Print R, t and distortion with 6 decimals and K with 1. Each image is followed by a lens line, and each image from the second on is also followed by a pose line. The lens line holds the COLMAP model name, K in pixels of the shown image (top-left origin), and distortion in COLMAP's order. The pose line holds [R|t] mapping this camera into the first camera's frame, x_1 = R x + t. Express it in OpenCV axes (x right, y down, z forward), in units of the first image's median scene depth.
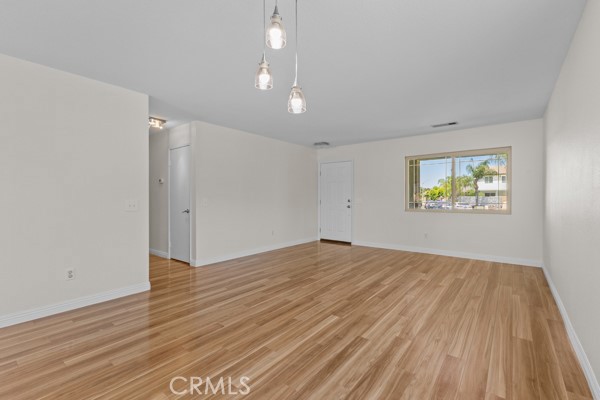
lens RADIAL K [[268.2, 0, 300.0], [0, 268.2, 200.0], [0, 0, 1]] dist [0.000275, -0.000030]
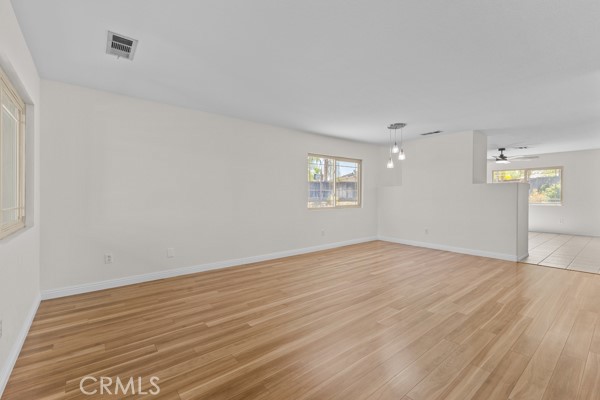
lens RADIAL K [[268.2, 0, 300.0], [0, 268.2, 200.0], [0, 0, 1]] dist [0.000275, -0.000030]
pose [[-0.975614, -0.005278, 0.219431, 0.160115], [-0.001042, 0.999811, 0.019418, -0.011763], [-0.219492, 0.018716, -0.975435, 2.040225]]
